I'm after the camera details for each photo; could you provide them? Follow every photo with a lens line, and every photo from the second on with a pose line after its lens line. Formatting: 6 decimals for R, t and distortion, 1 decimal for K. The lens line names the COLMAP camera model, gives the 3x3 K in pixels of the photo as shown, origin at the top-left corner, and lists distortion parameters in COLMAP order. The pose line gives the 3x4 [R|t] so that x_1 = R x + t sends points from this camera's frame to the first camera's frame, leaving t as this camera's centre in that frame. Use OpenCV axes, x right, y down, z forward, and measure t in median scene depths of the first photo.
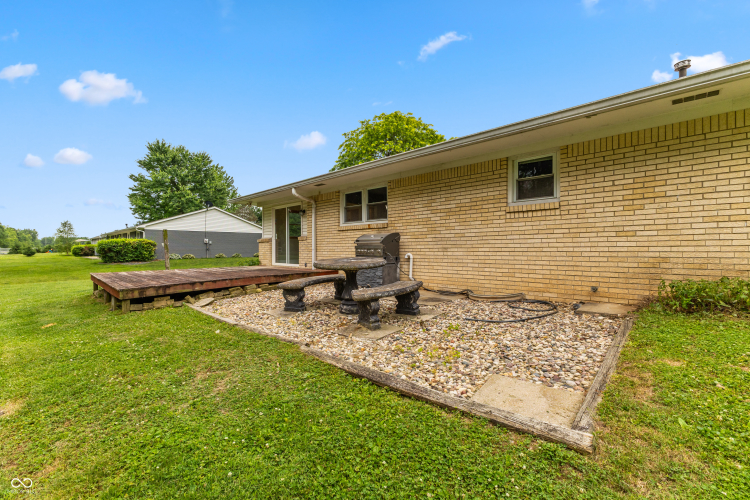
lens RADIAL K [[321.9, 0, 370.8], [0, 321.9, 250.2], [0, 0, 1]] dist [0.008291, -0.000403]
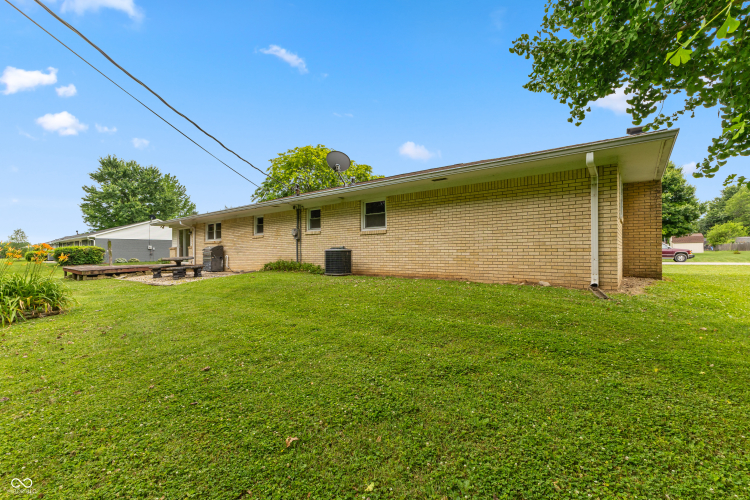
lens RADIAL K [[321.9, 0, 362.7], [0, 321.9, 246.5], [0, 0, 1]] dist [0.008291, -0.000403]
pose [[0.996866, -0.002117, 0.079083, 0.189691], [0.004150, 0.999665, -0.025550, 0.002200], [-0.079002, 0.025798, 0.996541, -0.267612]]
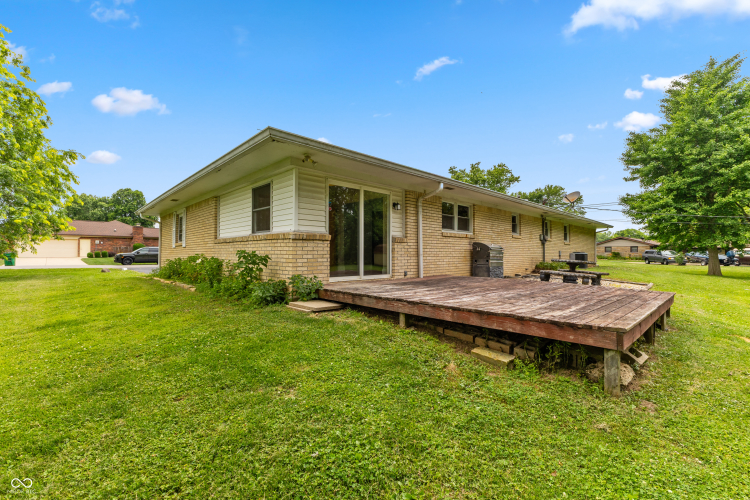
lens RADIAL K [[321.9, 0, 371.3], [0, 321.9, 246.6], [0, 0, 1]] dist [0.008291, -0.000403]
pose [[0.039563, 0.023415, 0.998943, -0.317654], [-0.006321, 0.999711, -0.023183, -0.000632], [-0.999197, -0.005397, 0.039699, 0.333968]]
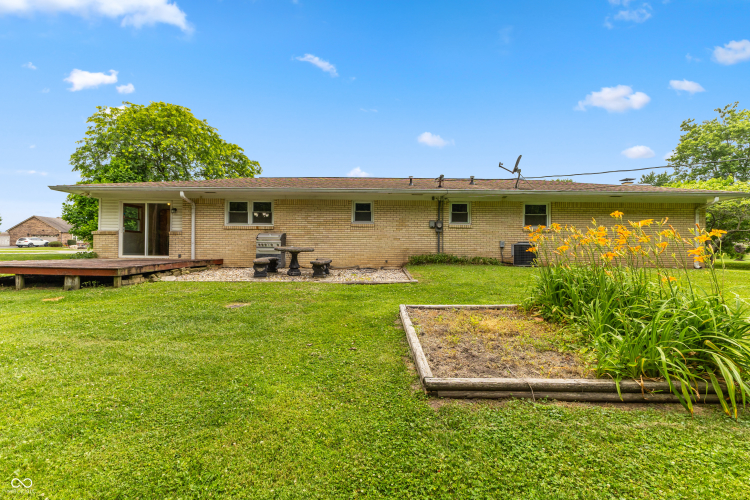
lens RADIAL K [[321.9, 0, 373.1], [0, 321.9, 251.7], [0, 0, 1]] dist [0.008291, -0.000403]
pose [[0.723312, 0.012043, 0.690416, -0.159664], [-0.009617, 0.999927, -0.007366, 0.010036], [-0.690454, -0.001312, 0.723375, -0.103896]]
